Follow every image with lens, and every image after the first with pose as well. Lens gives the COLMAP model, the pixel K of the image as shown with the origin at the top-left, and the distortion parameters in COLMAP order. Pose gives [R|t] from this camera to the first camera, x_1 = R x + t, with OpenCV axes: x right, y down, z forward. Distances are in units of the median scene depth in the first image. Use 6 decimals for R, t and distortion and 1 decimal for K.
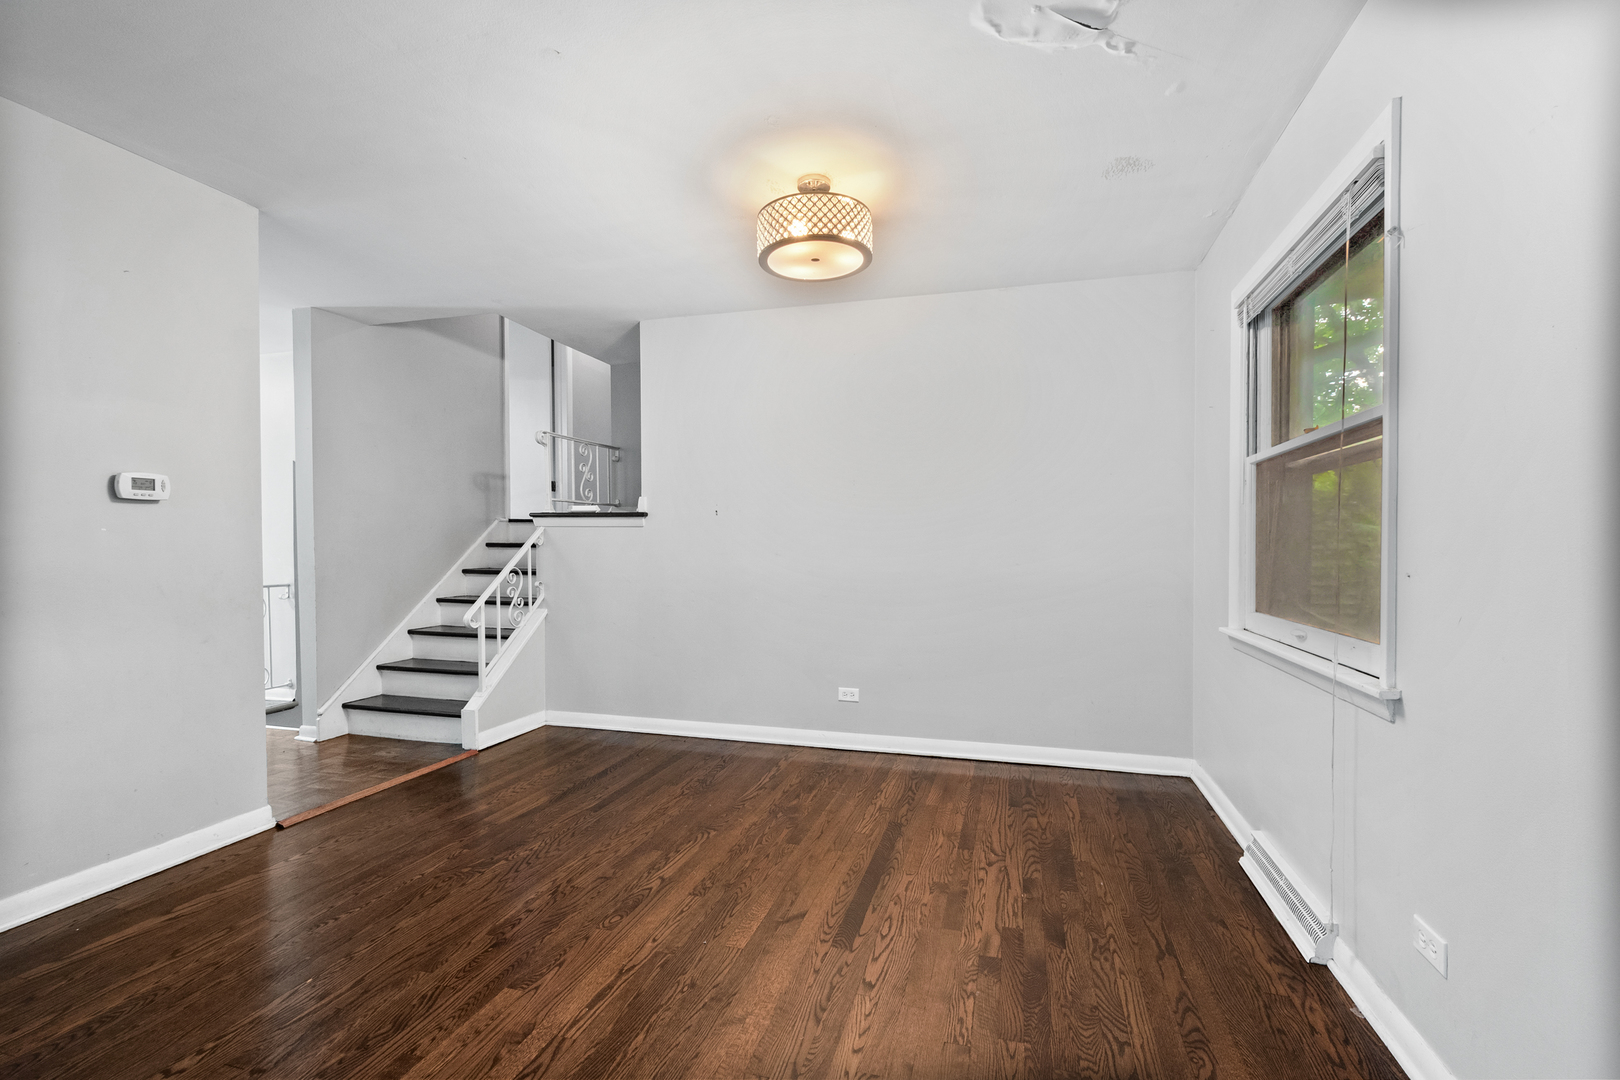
lens RADIAL K [[706.1, 0, 824.1], [0, 706.1, 545.8], [0, 0, 1]] dist [0.005570, -0.000107]
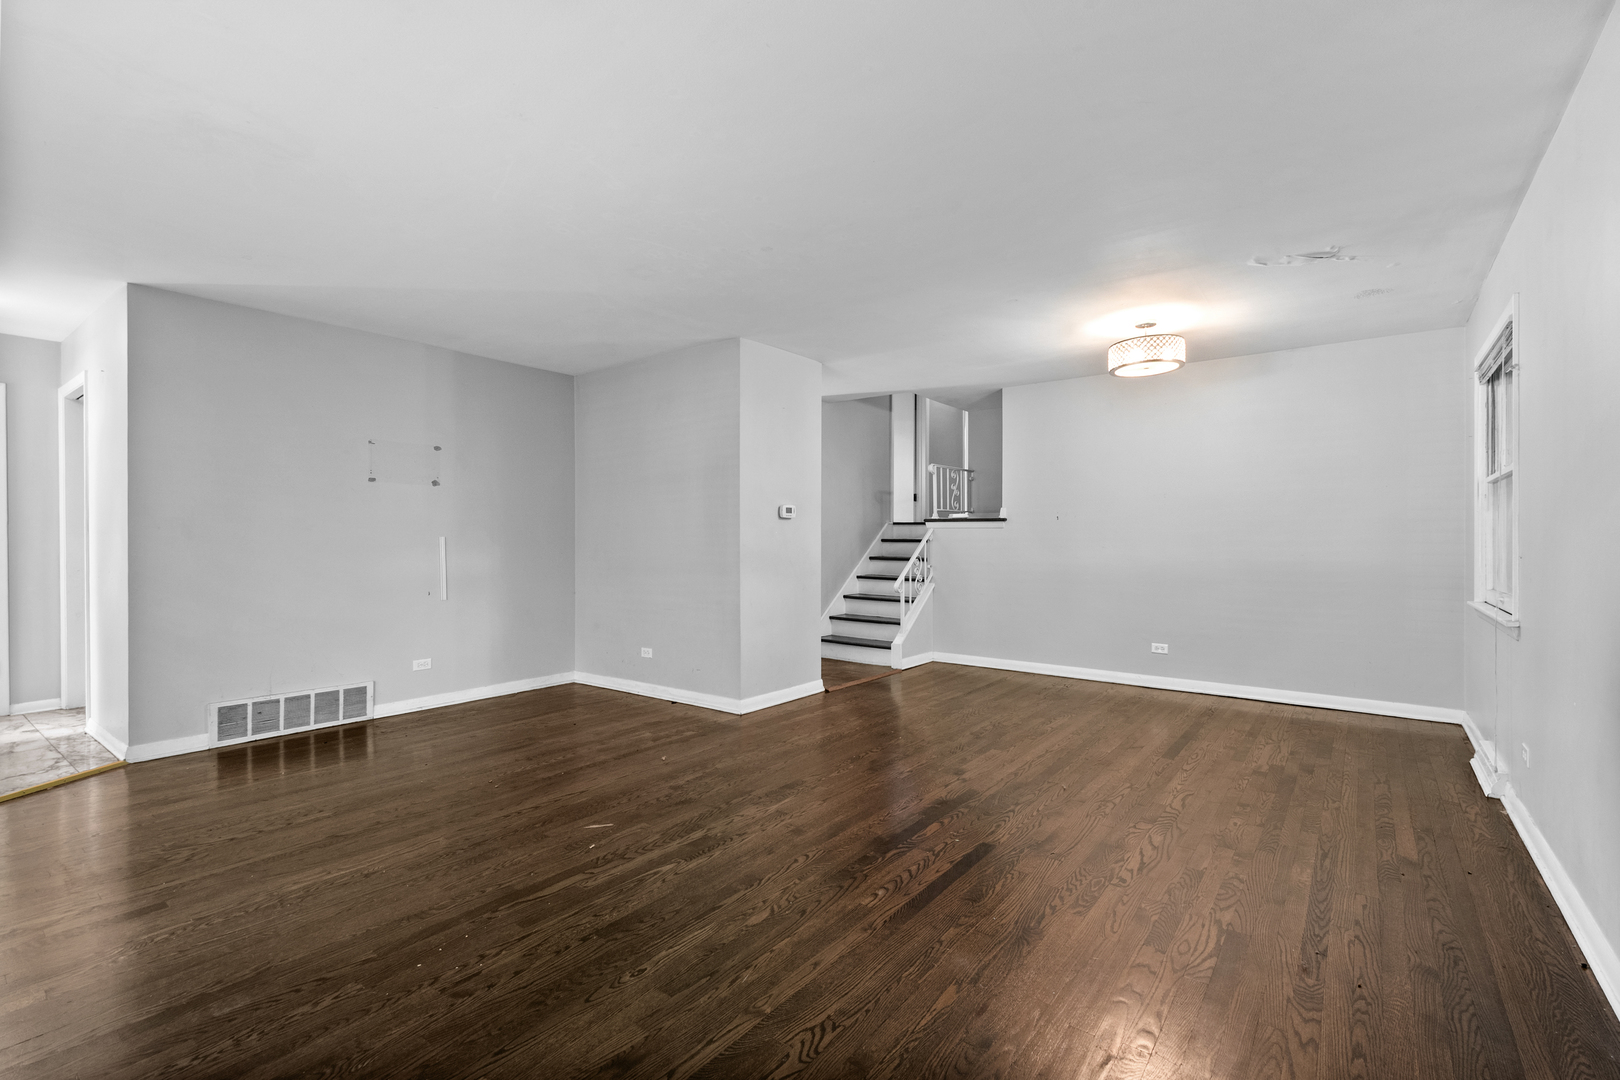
lens RADIAL K [[706.1, 0, 824.1], [0, 706.1, 545.8], [0, 0, 1]] dist [0.005570, -0.000107]
pose [[0.928873, 0.003516, -0.370381, -0.083881], [-0.001642, 0.999984, 0.005373, 0.003656], [0.370394, -0.004382, 0.928864, -0.694198]]
